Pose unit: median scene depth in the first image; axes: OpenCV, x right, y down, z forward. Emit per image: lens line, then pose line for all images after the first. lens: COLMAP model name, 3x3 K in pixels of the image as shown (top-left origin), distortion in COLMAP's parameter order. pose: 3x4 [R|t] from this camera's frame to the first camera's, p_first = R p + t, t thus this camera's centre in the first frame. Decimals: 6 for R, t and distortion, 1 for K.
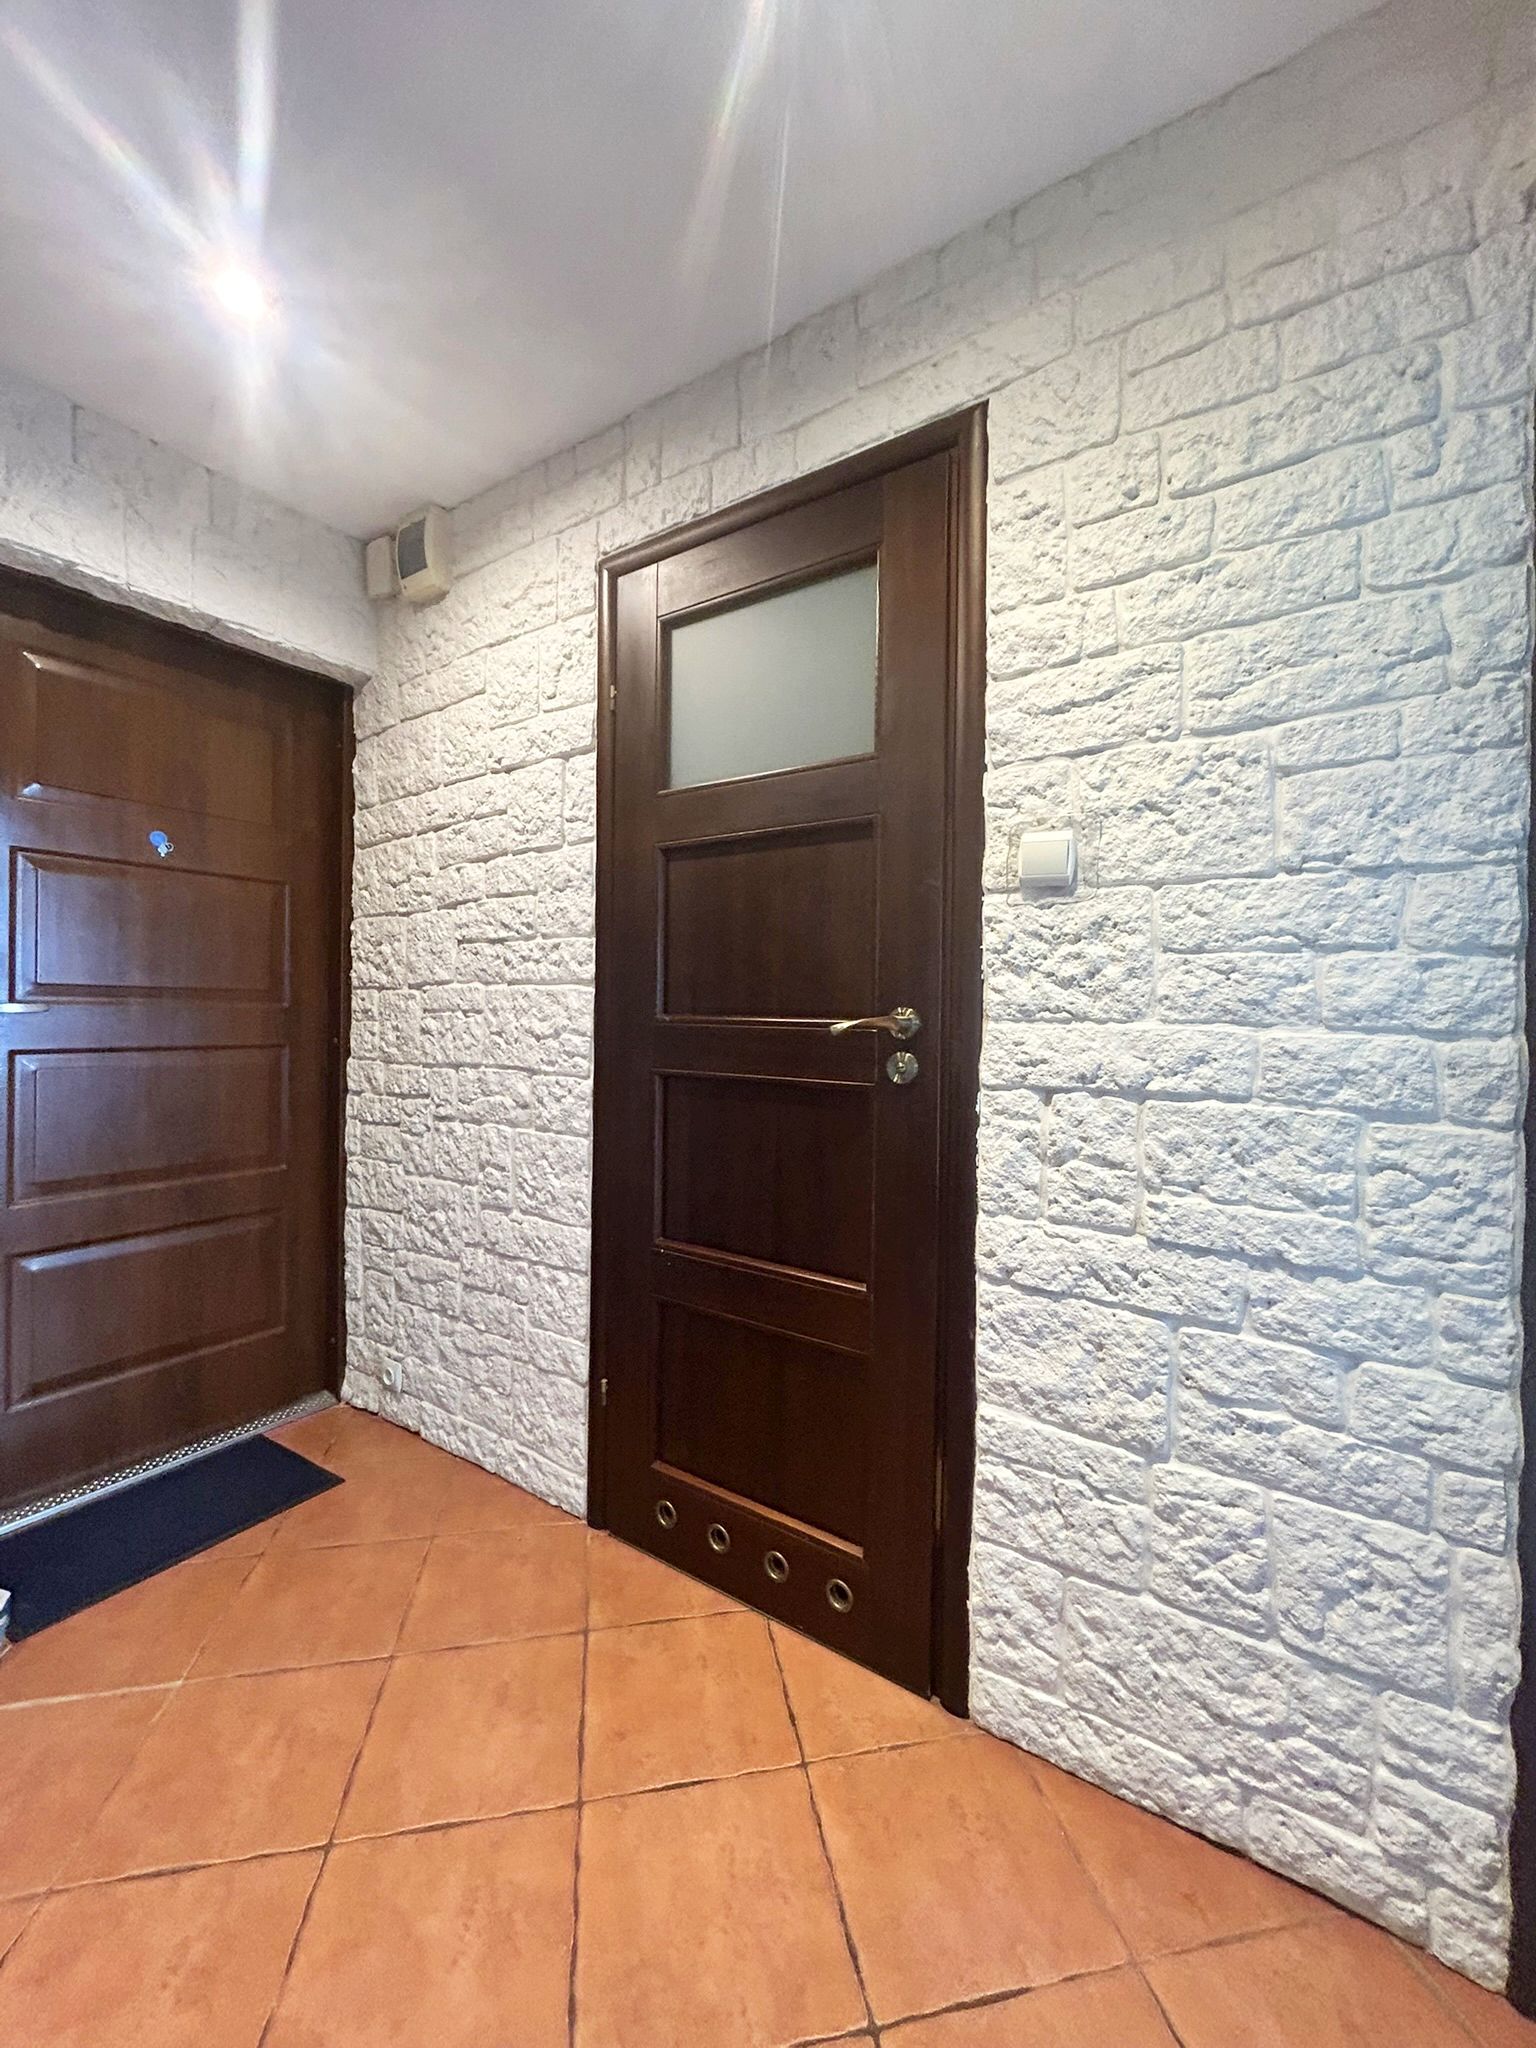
lens RADIAL K [[830.0, 0, 762.2], [0, 830.0, 1013.5], [0, 0, 1]] dist [-0.002318, 0.001446]
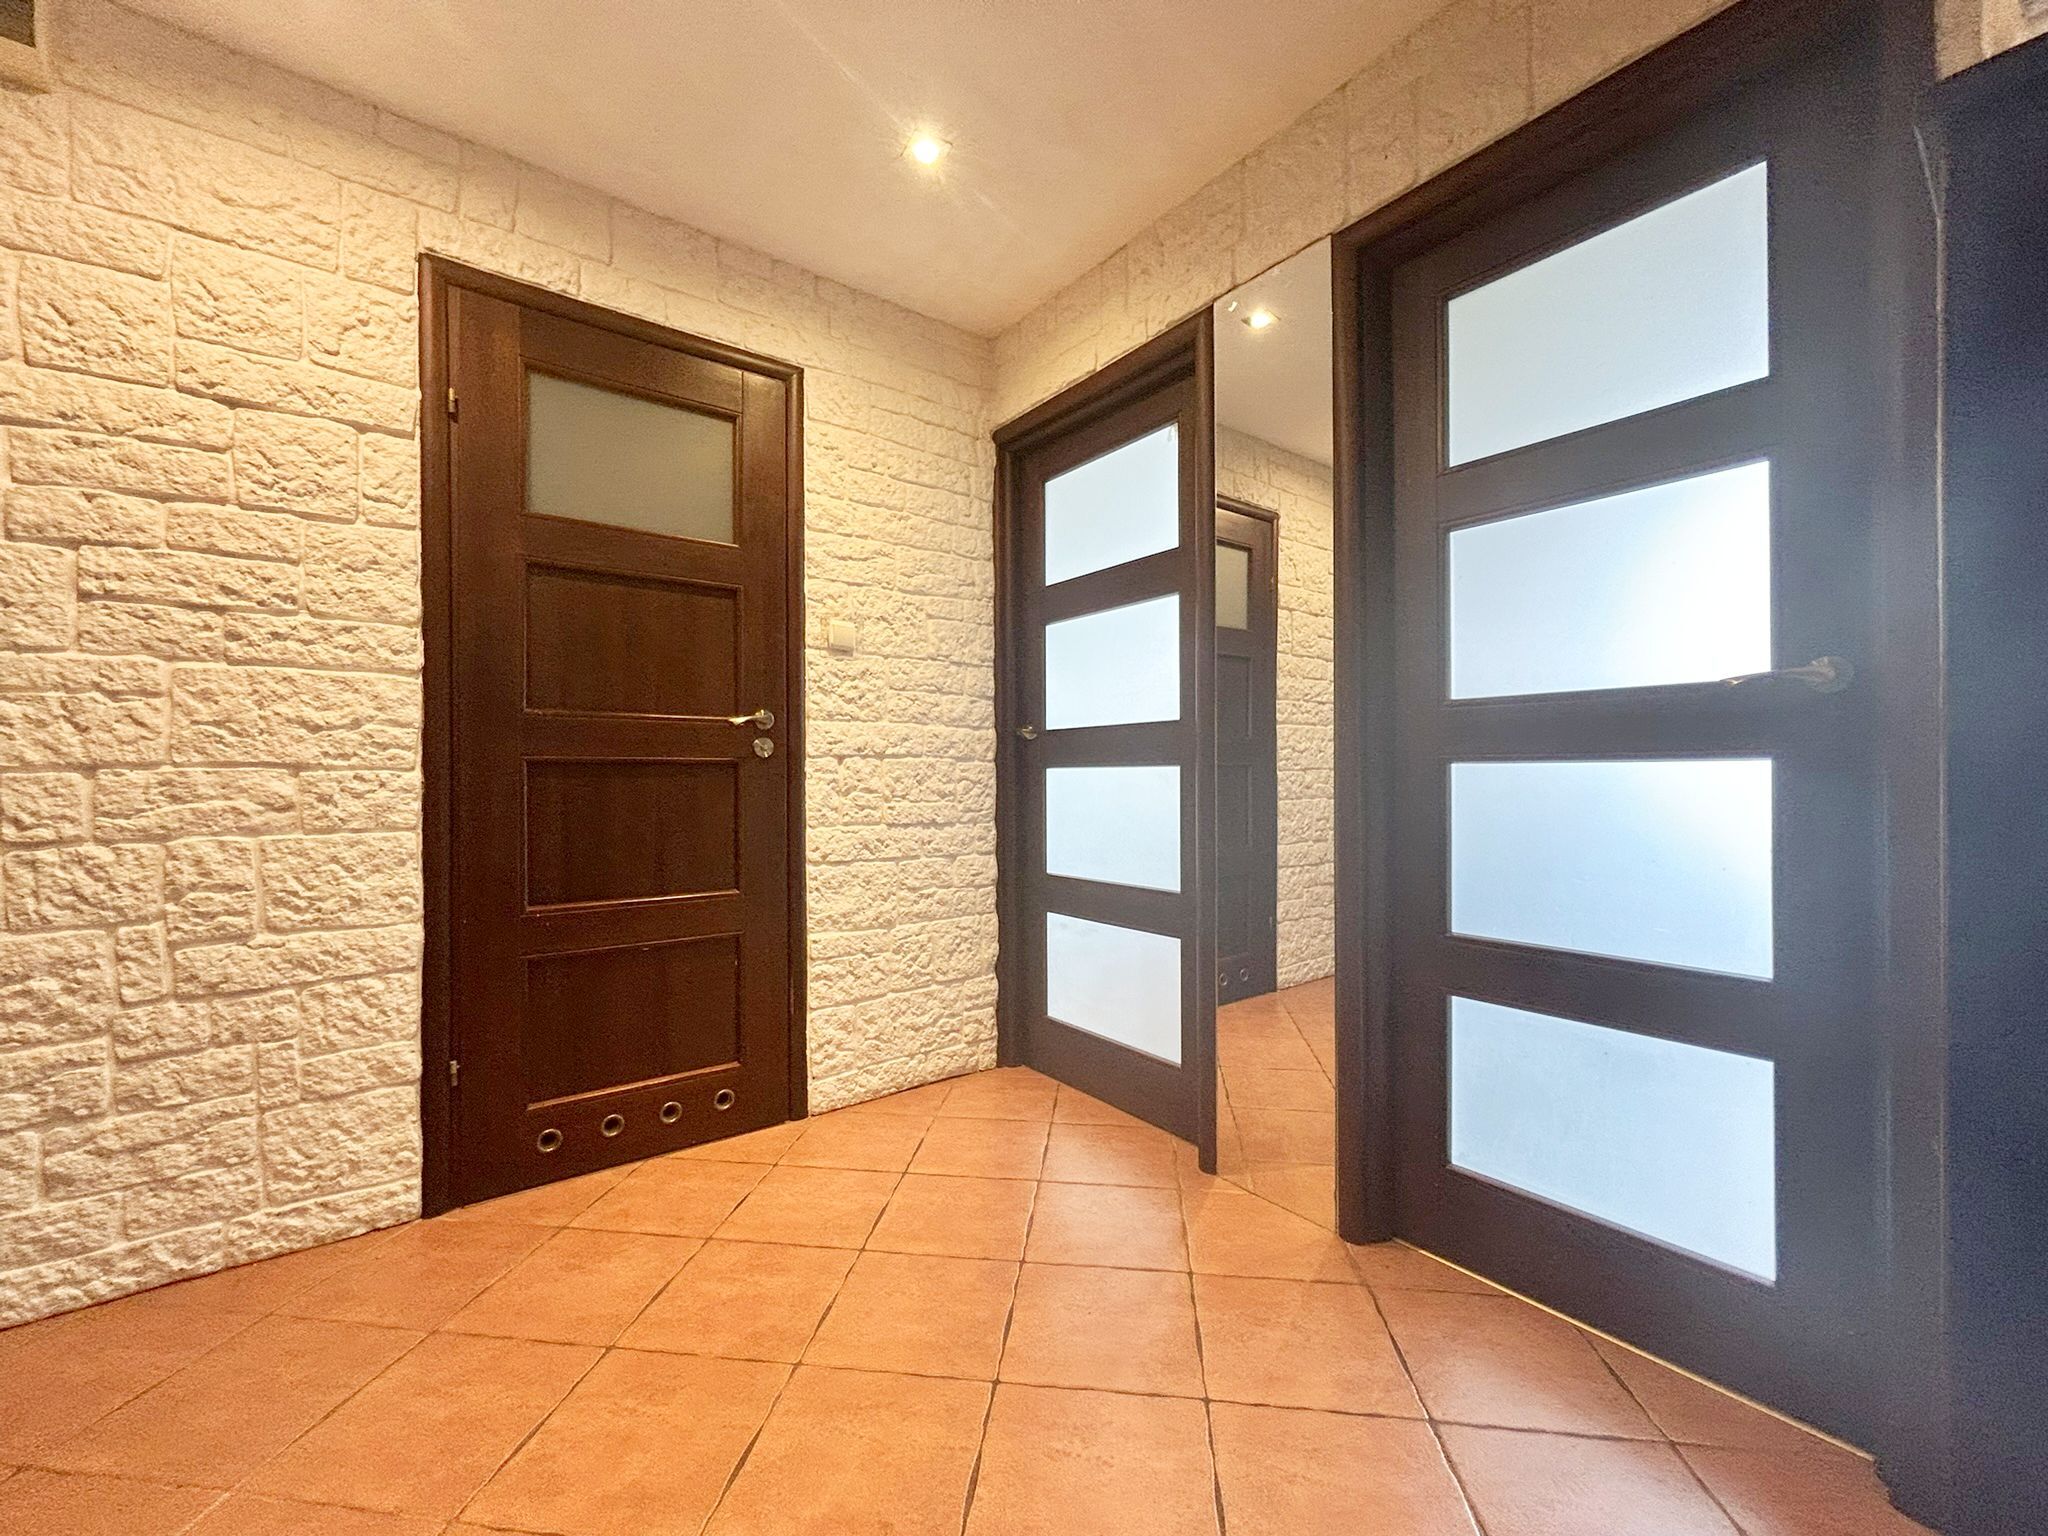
lens RADIAL K [[830.0, 0, 1027.6], [0, 830.0, 765.2], [0, 0, 1]] dist [-0.002318, 0.001446]
pose [[0.313628, -0.003591, 0.949539, -1.283467], [0.010680, 0.999943, 0.000254, 0.112275], [-0.949486, 0.010061, 0.313649, -0.001011]]
